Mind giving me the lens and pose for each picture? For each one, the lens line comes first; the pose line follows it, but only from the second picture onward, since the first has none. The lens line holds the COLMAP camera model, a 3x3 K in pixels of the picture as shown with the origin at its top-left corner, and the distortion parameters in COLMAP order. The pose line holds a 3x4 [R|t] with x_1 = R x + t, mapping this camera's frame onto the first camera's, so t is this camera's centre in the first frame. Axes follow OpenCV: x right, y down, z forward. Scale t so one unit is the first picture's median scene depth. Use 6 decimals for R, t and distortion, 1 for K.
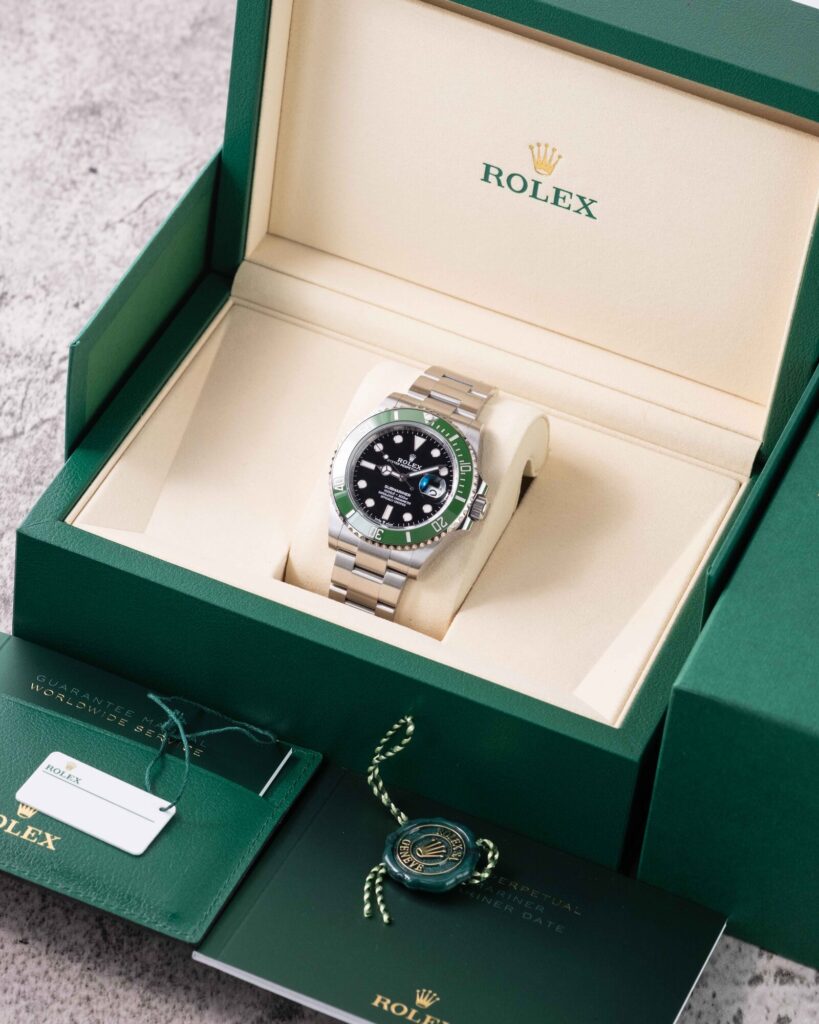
lens RADIAL K [[3783.8, 0, 409.5], [0, 3783.8, 512.0], [0, 0, 1]] dist [0.233744, 0.000366]
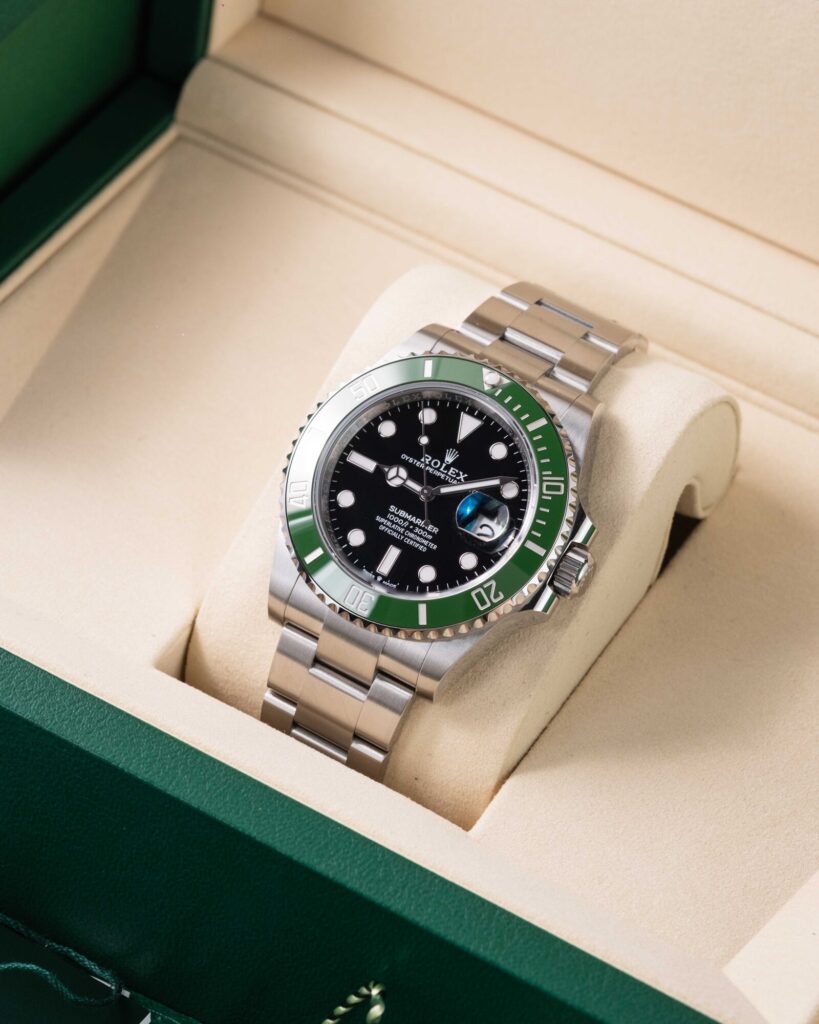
lens RADIAL K [[3783.8, 0, 409.5], [0, 3783.8, 512.0], [0, 0, 1]] dist [0.233744, 0.000366]
pose [[0.991379, 0.099804, -0.084895, 0.038377], [-0.099929, 0.994991, 0.002788, -0.007851], [0.084748, 0.005719, 0.996386, 0.503421]]
